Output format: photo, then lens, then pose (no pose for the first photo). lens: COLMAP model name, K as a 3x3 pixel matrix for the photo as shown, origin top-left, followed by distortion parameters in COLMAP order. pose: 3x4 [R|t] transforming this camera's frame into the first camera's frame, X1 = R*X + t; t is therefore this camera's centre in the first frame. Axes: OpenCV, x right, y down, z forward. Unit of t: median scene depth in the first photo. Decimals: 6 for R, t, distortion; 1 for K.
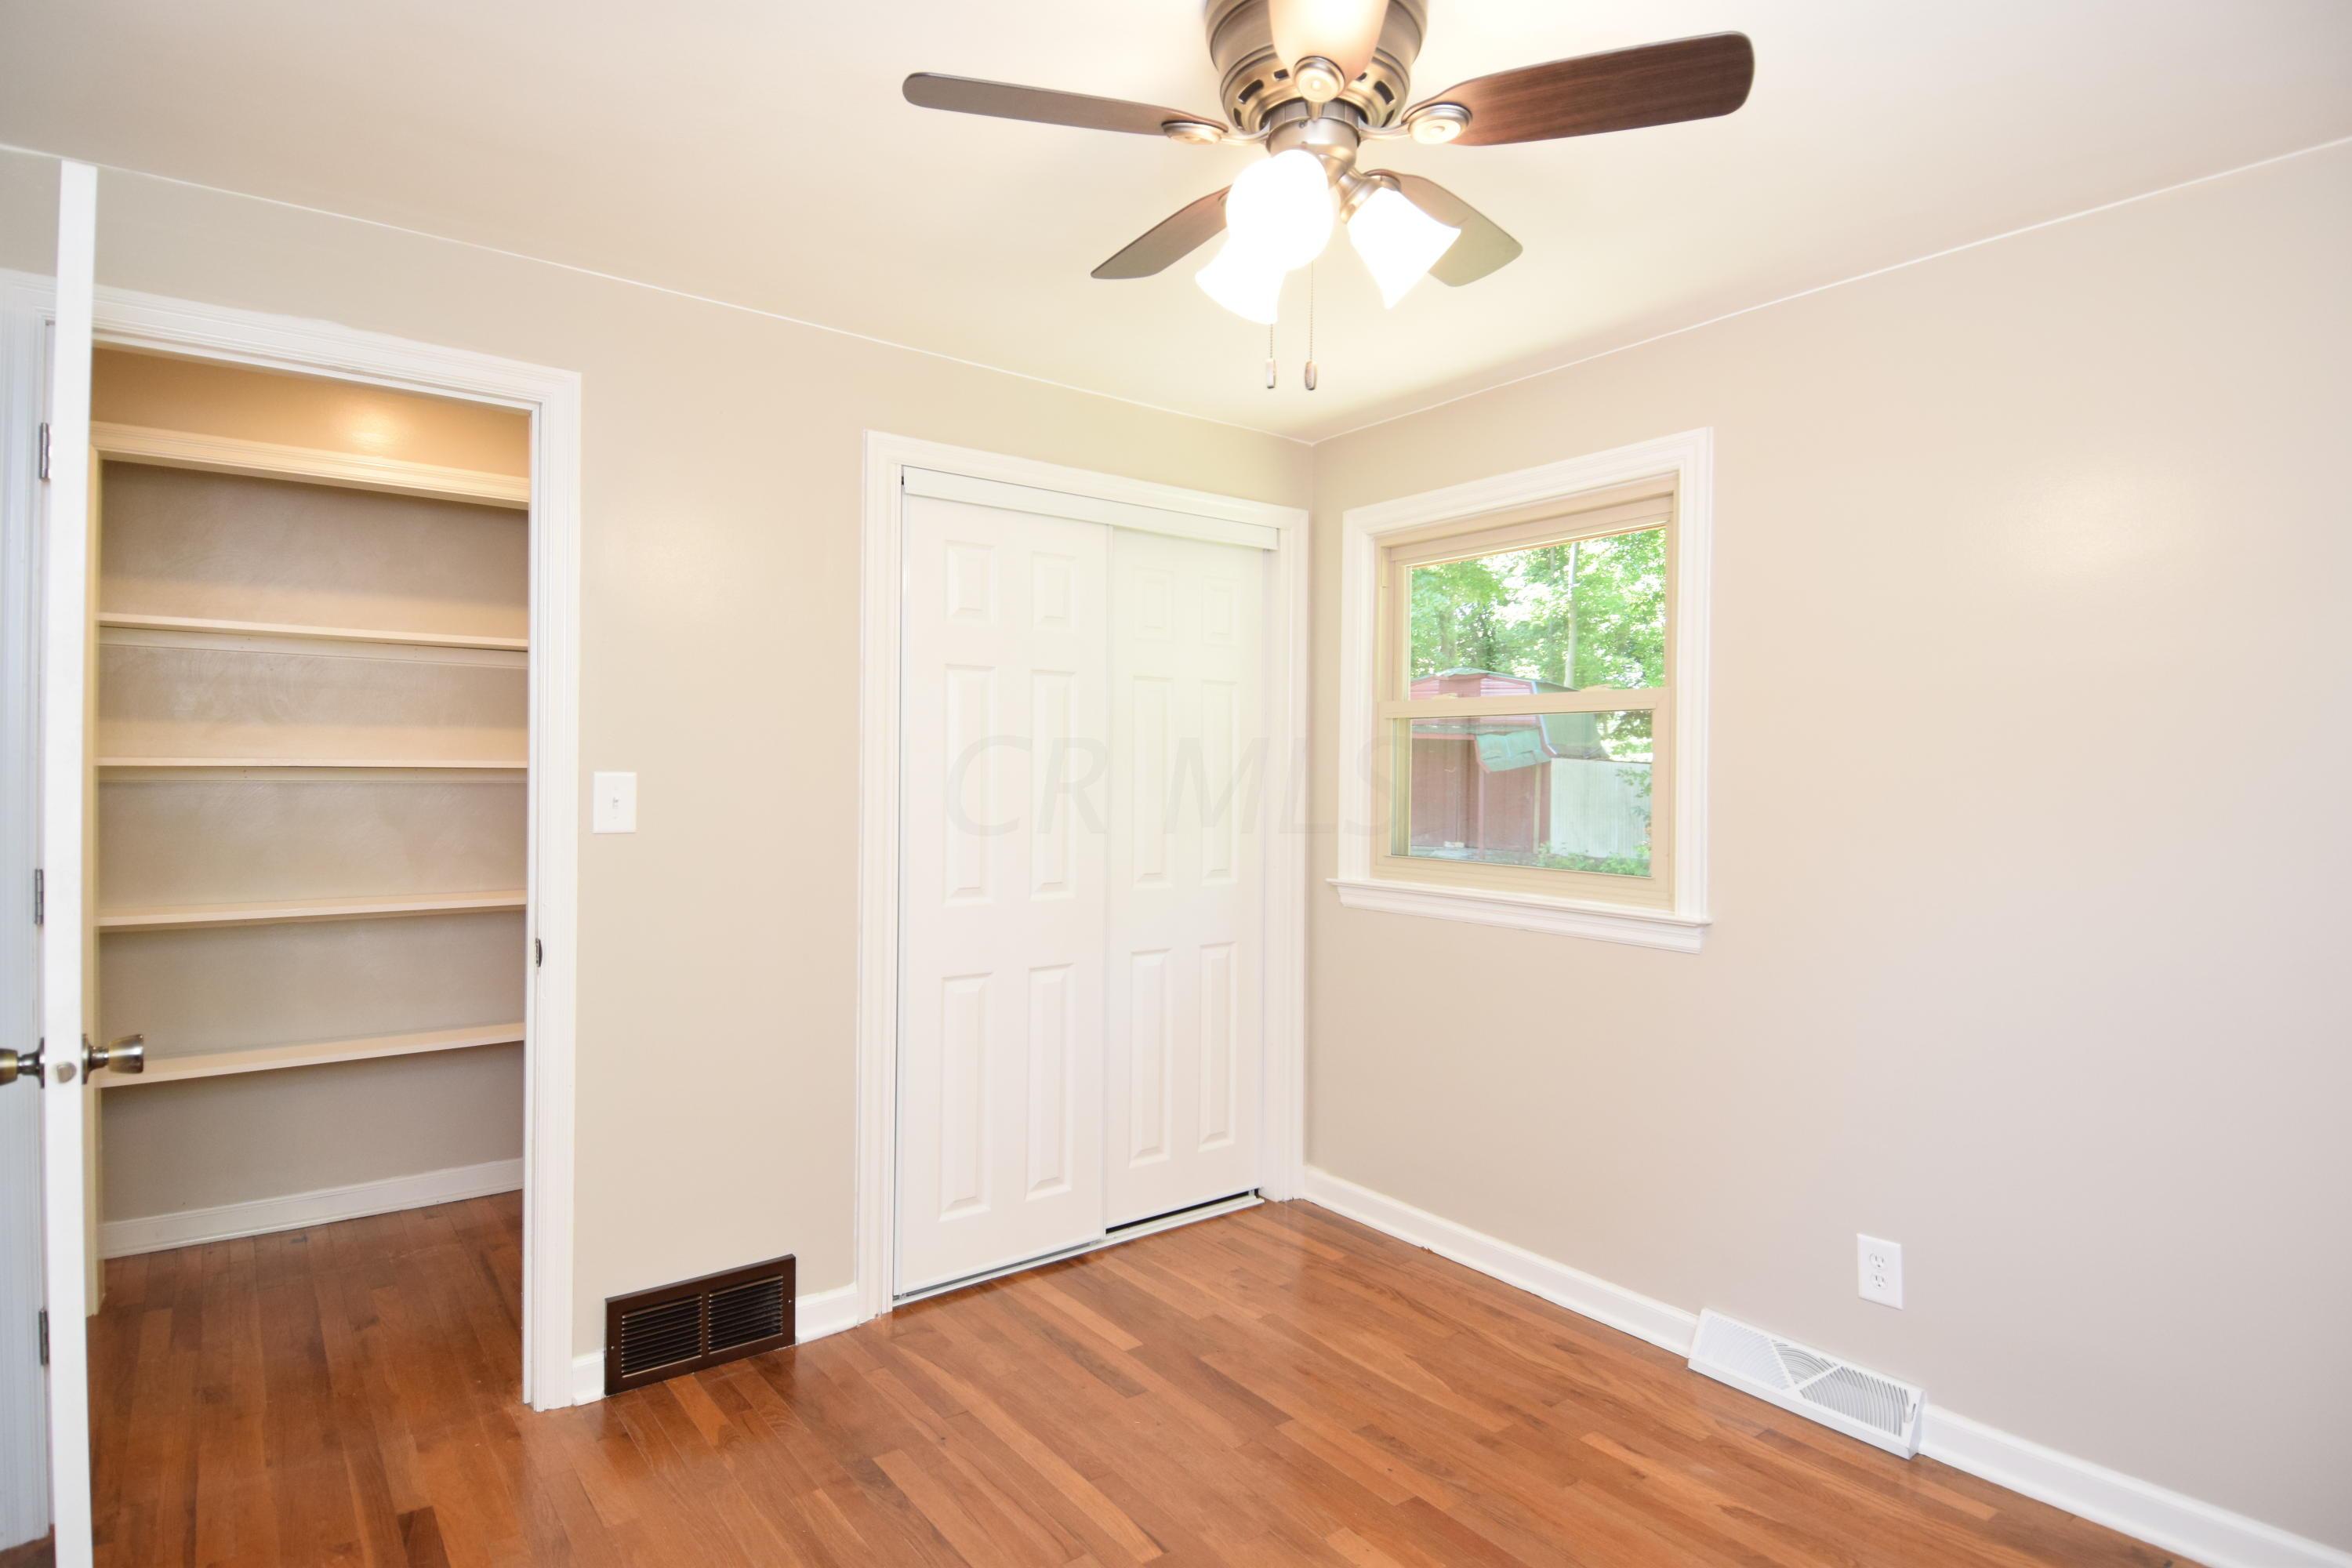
lens RADIAL K [[1230.4, 0, 1176.3], [0, 1230.4, 774.6], [0, 0, 1]] dist [0.057614, -0.060924]
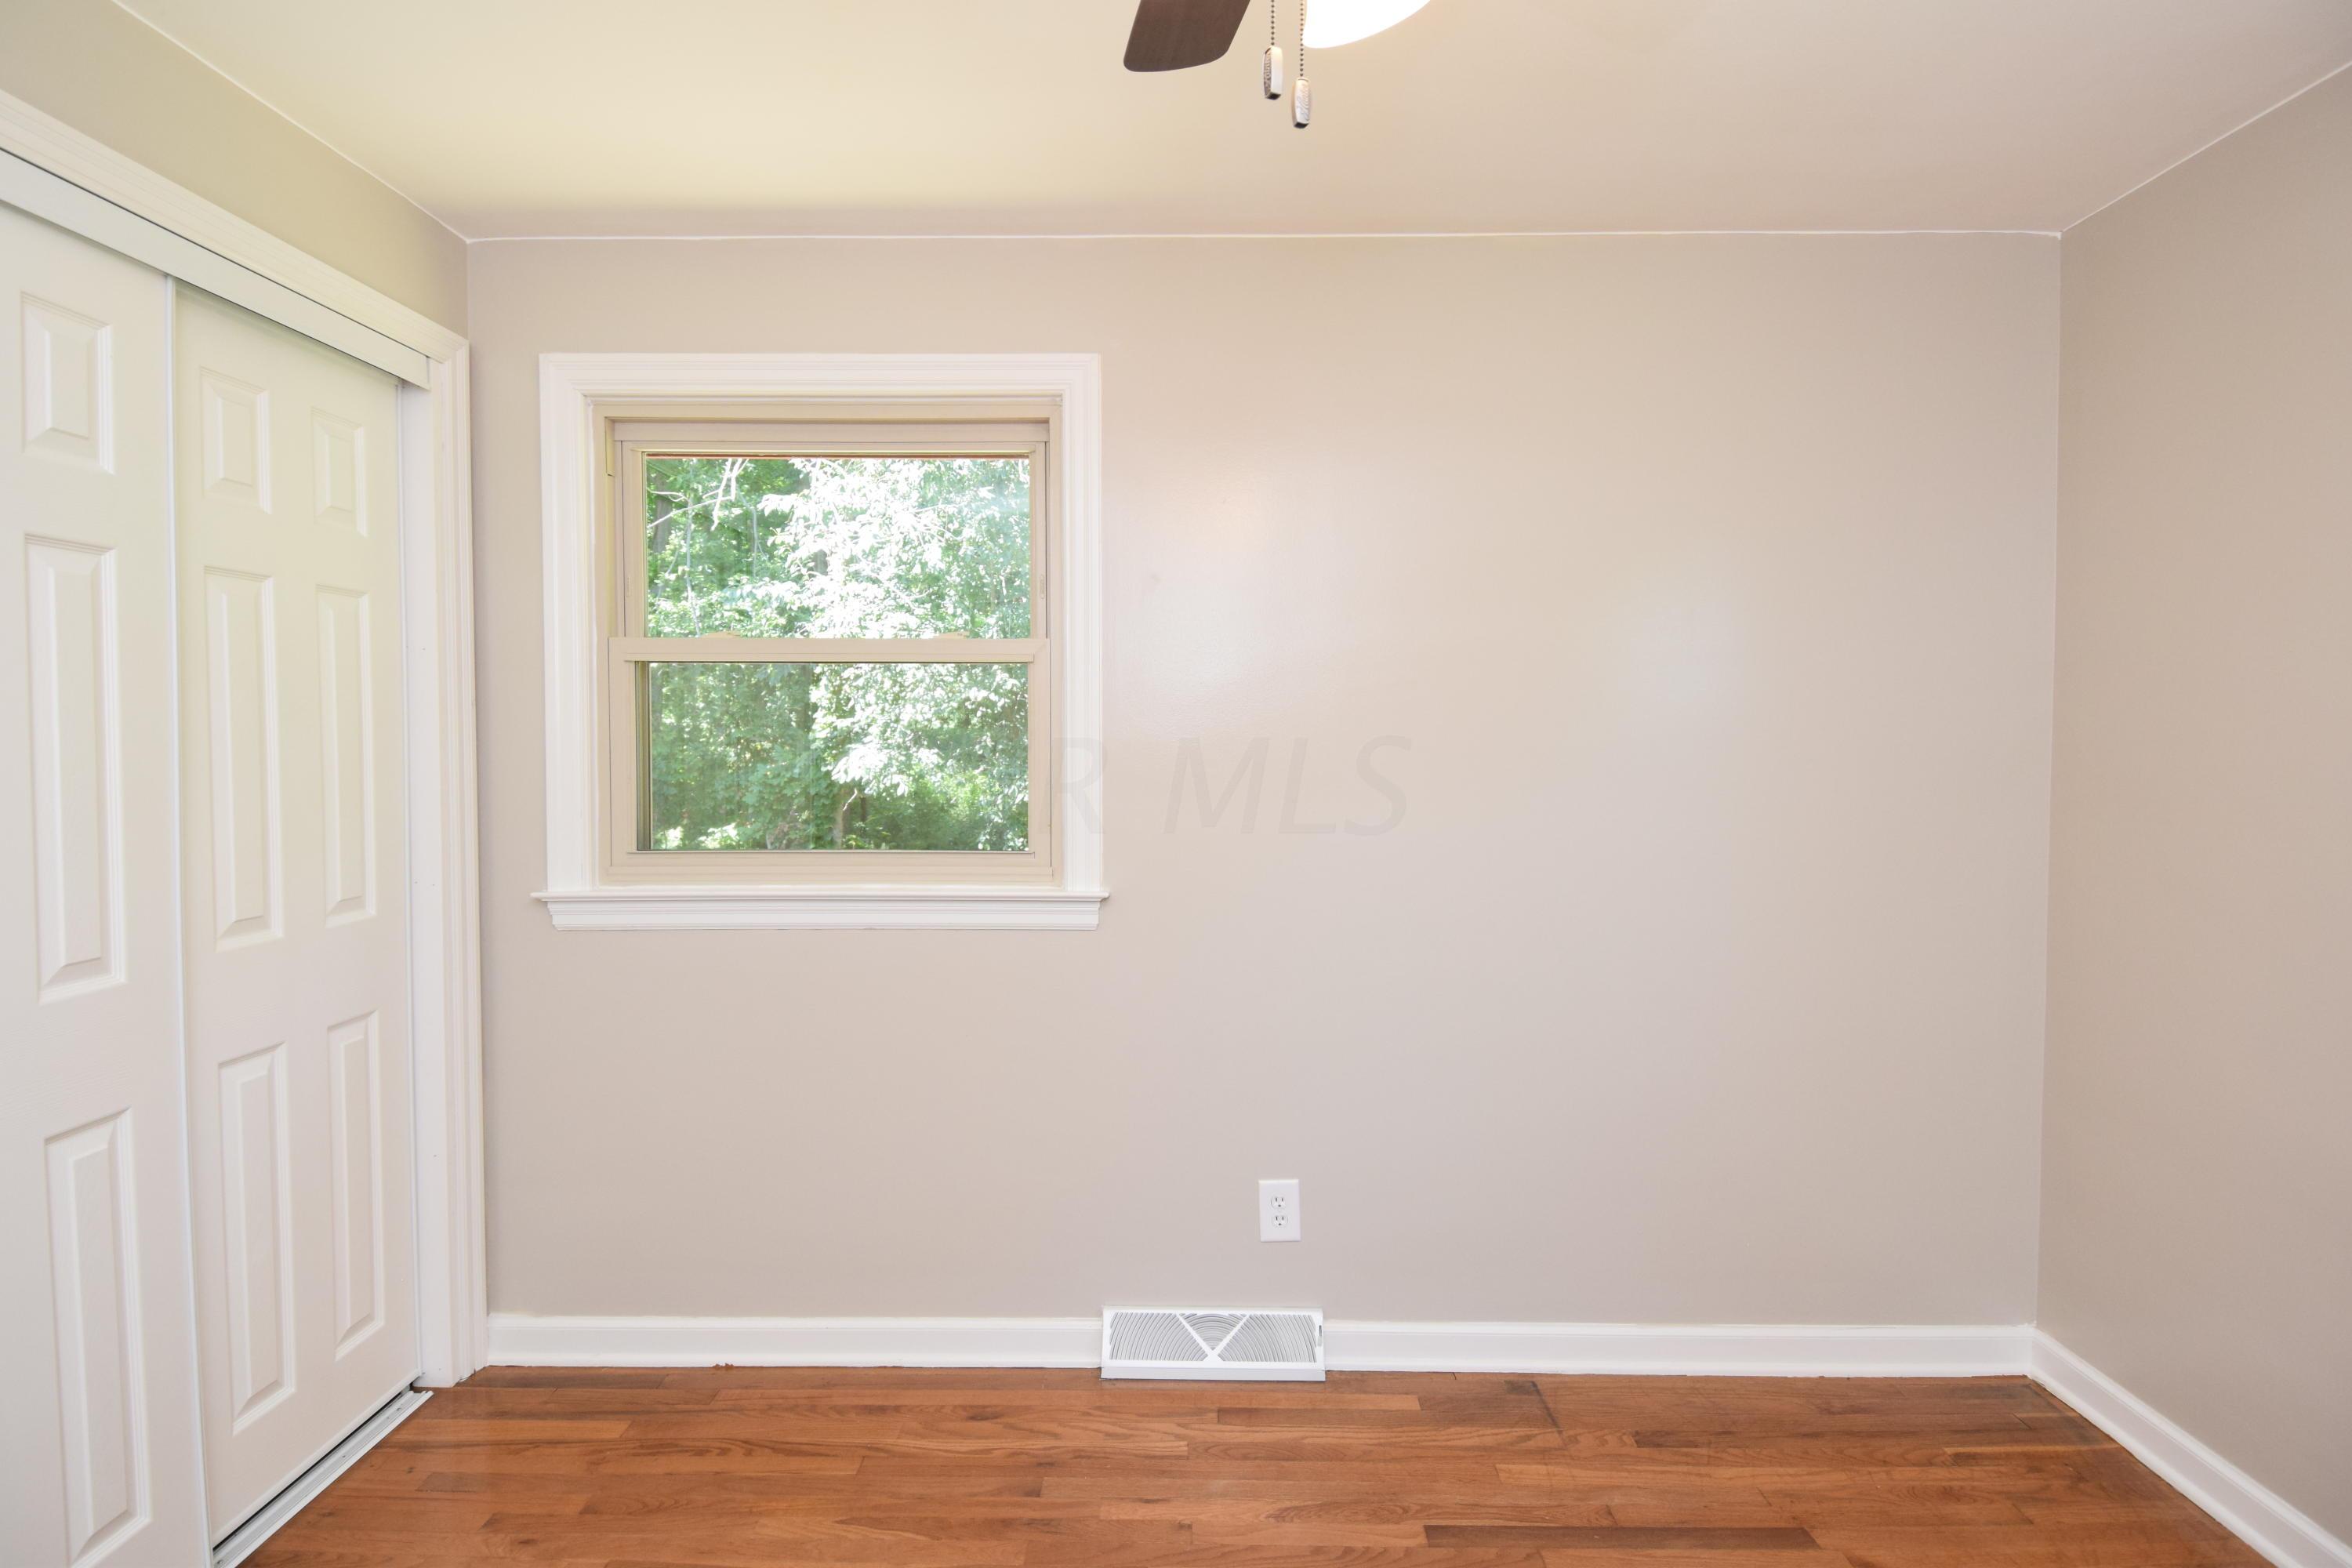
lens RADIAL K [[1230.4, 0, 1176.3], [0, 1230.4, 774.6], [0, 0, 1]] dist [0.057614, -0.060924]
pose [[0.617098, -0.034487, 0.786130, -0.257625], [0.008583, 0.999275, 0.037101, -0.004376], [-0.786839, -0.016147, 0.616947, 0.387301]]
